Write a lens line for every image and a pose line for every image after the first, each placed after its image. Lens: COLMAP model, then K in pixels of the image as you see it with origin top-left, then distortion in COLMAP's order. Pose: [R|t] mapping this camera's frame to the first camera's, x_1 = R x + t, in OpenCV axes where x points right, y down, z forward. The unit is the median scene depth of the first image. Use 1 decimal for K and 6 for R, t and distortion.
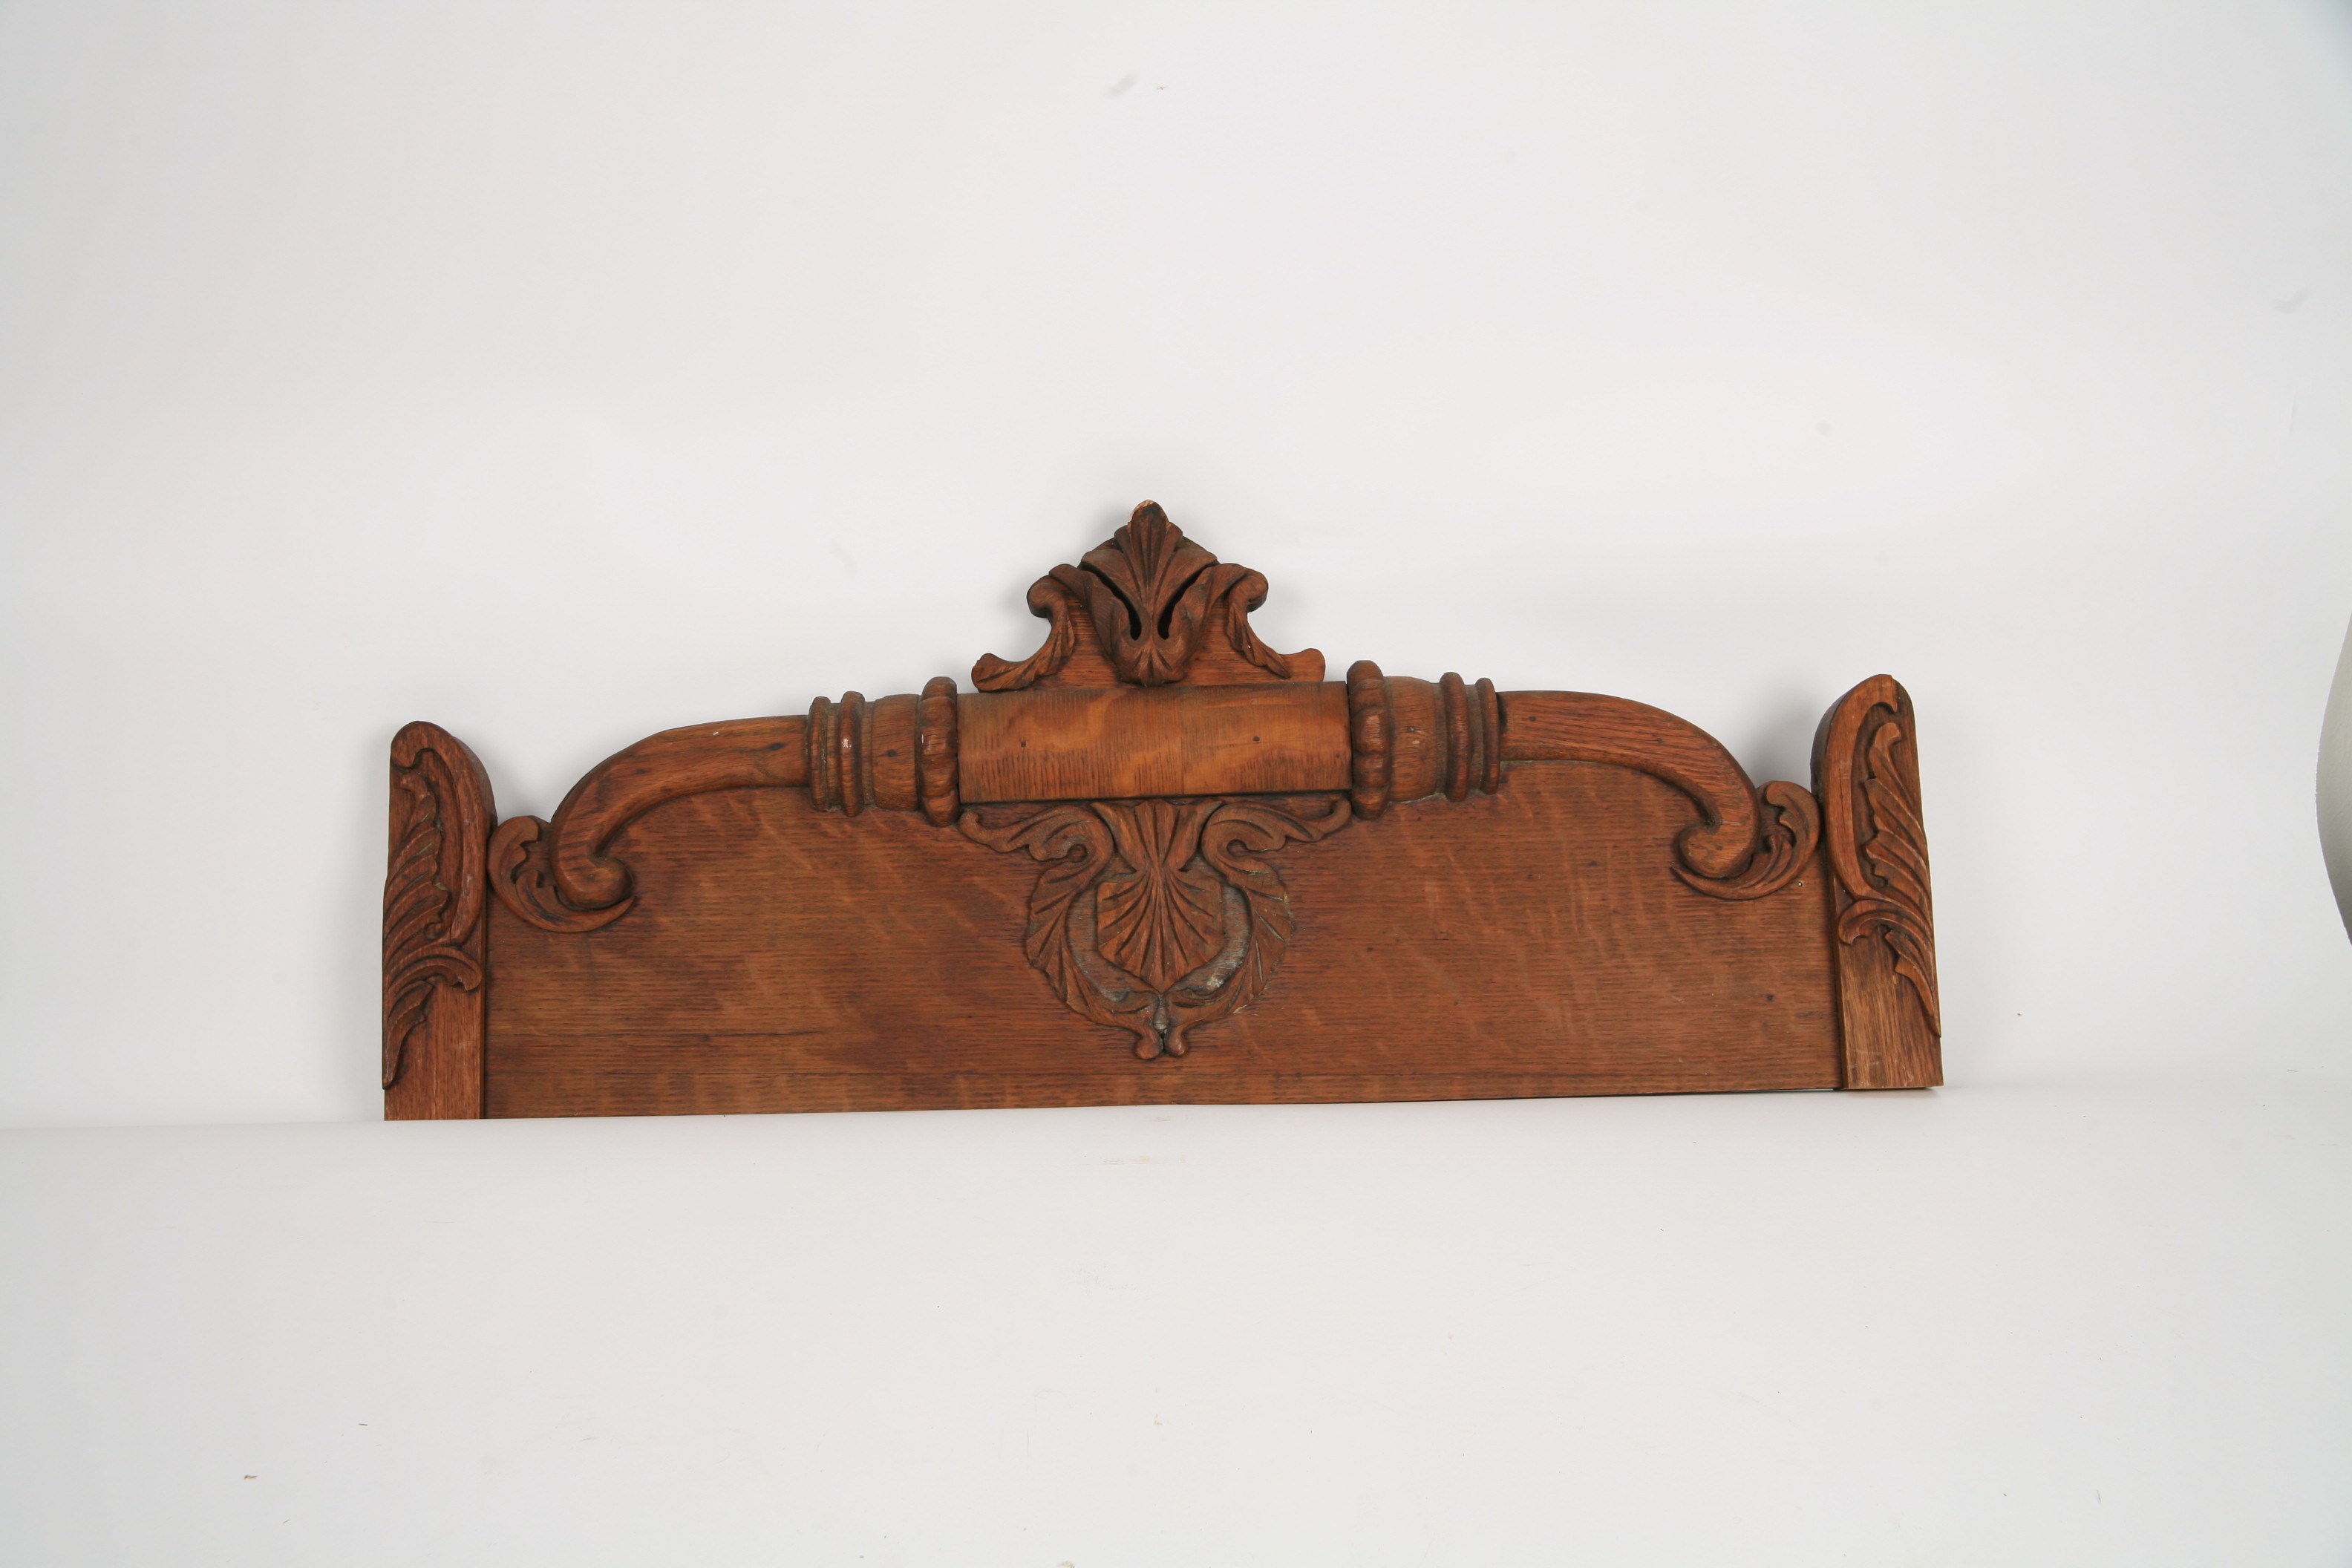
lens RADIAL K [[2461.9, 0, 1177.2], [0, 2461.9, 788.9], [0, 0, 1]] dist [-0.016563, 0.000000]
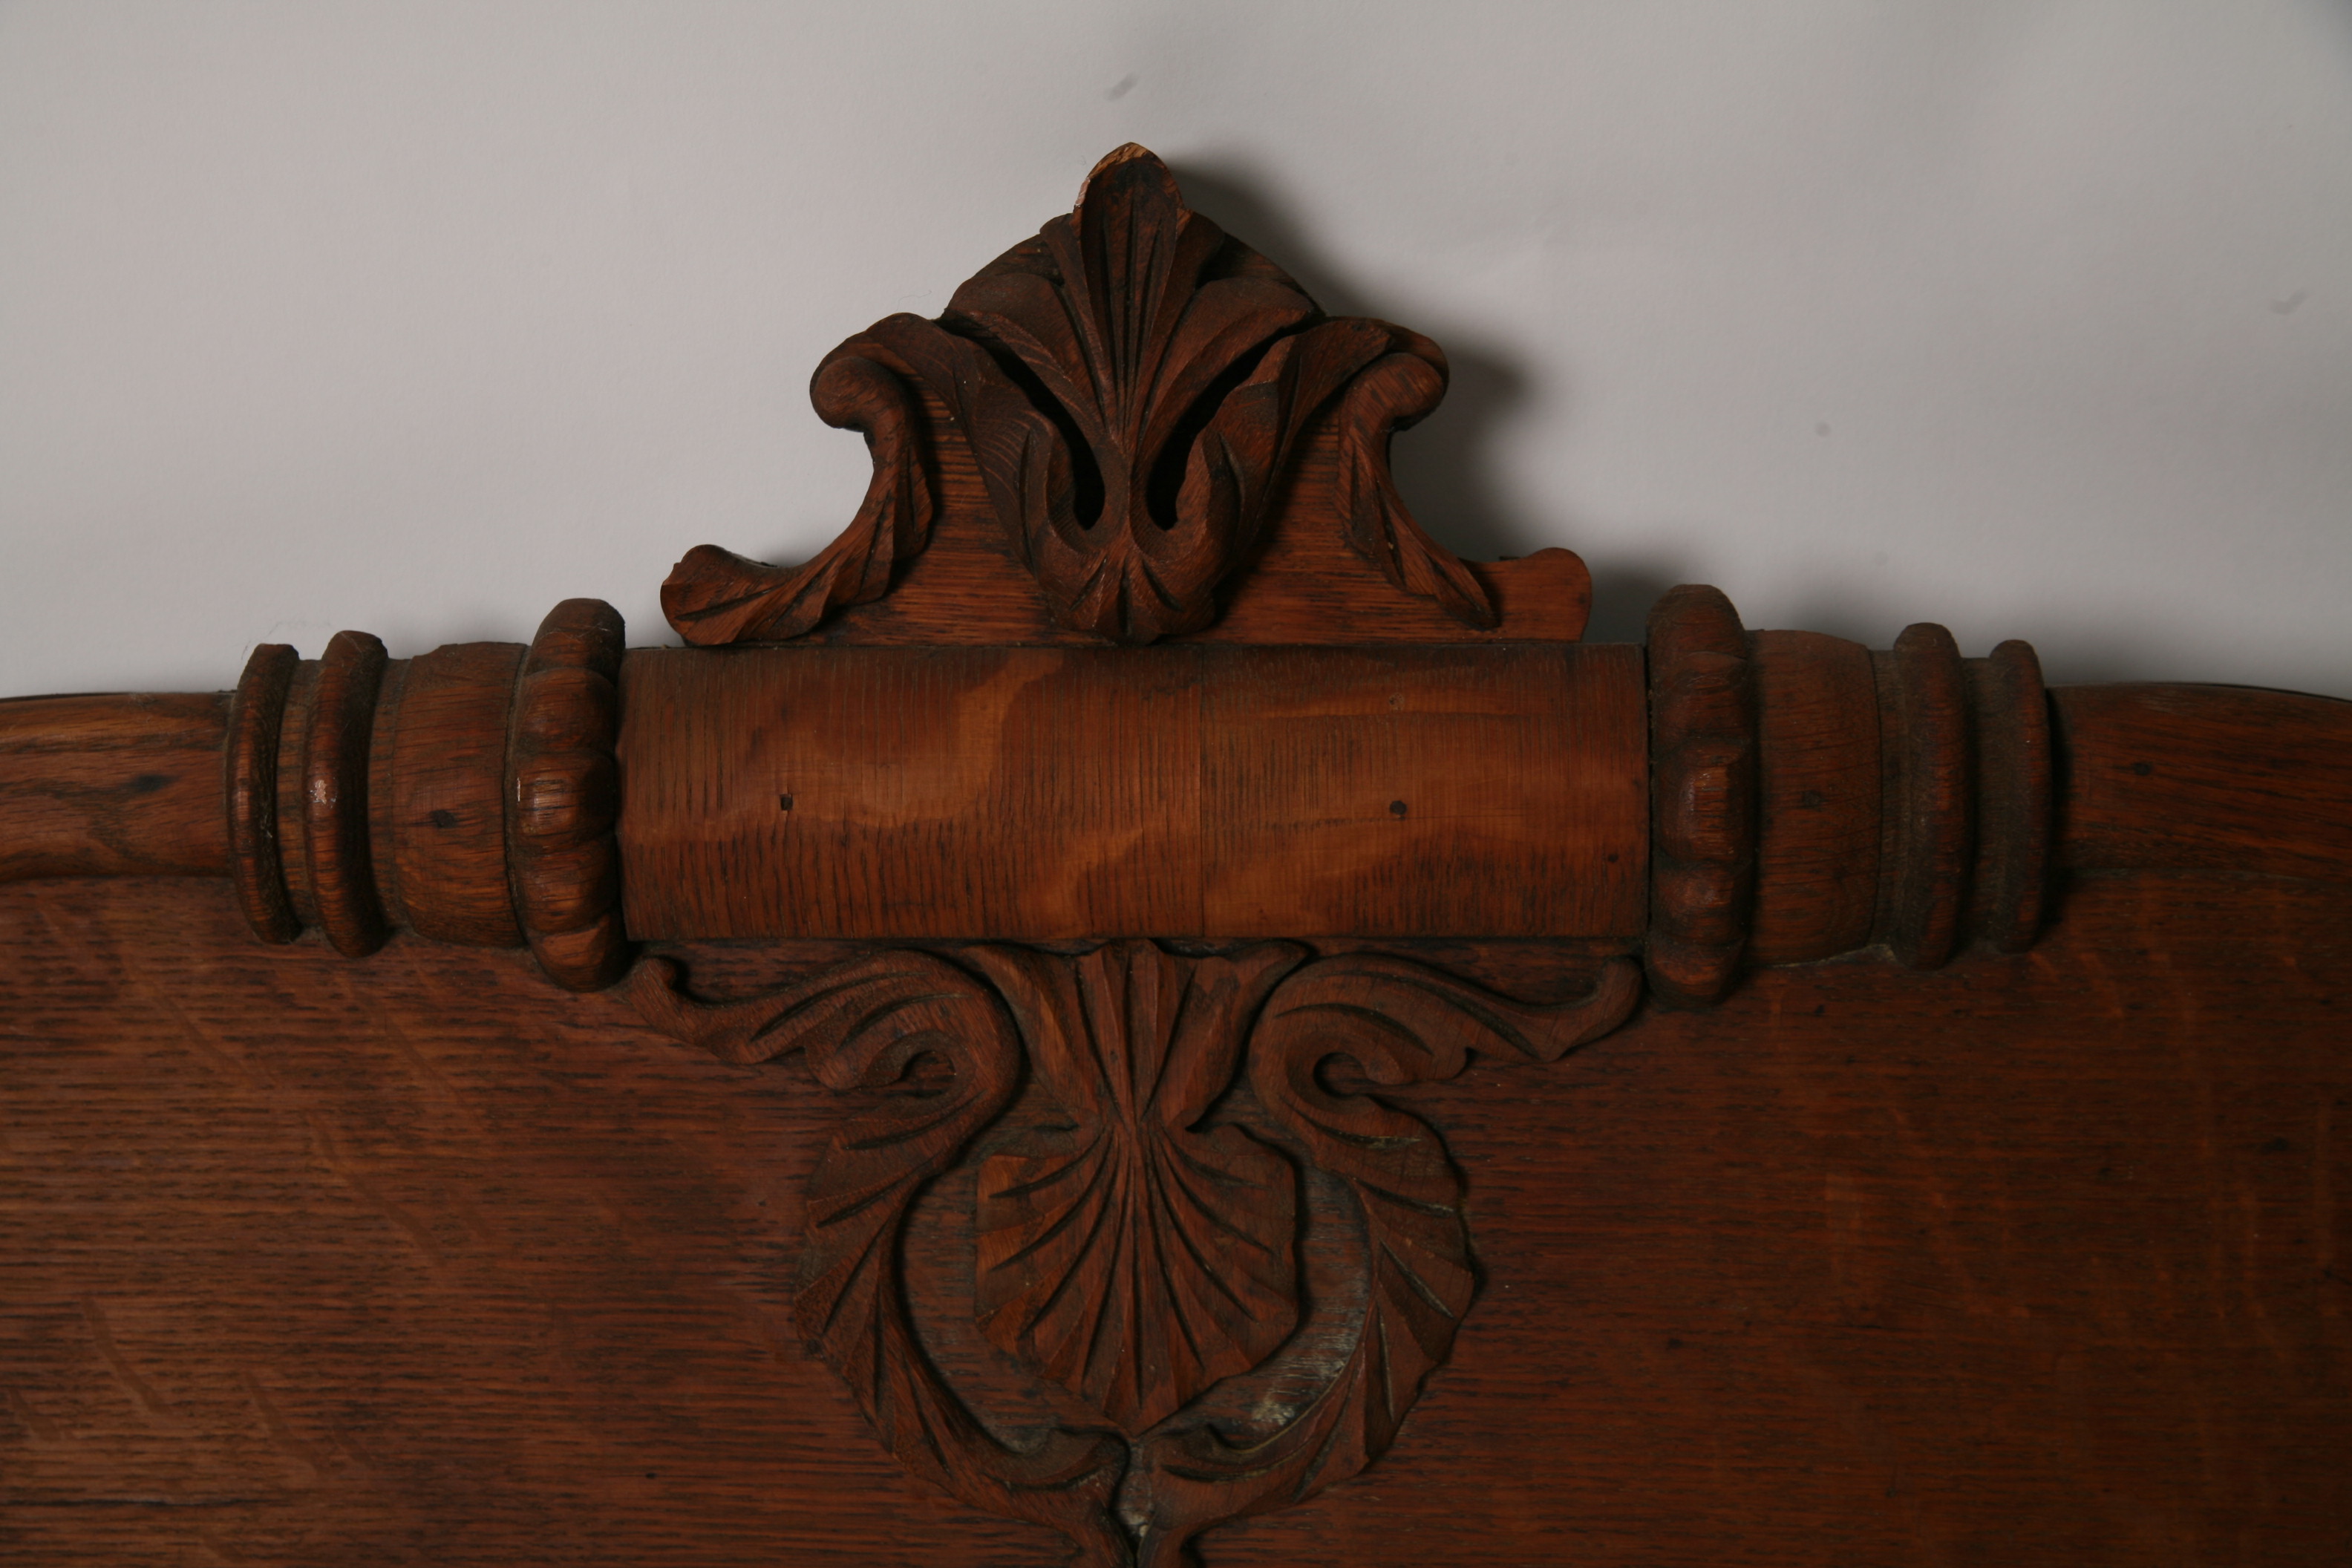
lens RADIAL K [[3586.9, 0, 1187.0], [0, 3586.9, 797.7], [0, 0, 1]] dist [0.065586, 0.000000]
pose [[0.997874, 0.031521, -0.057051, 0.031276], [-0.019510, 0.979604, 0.199987, -0.131090], [0.062191, -0.198449, 0.978136, 0.457660]]
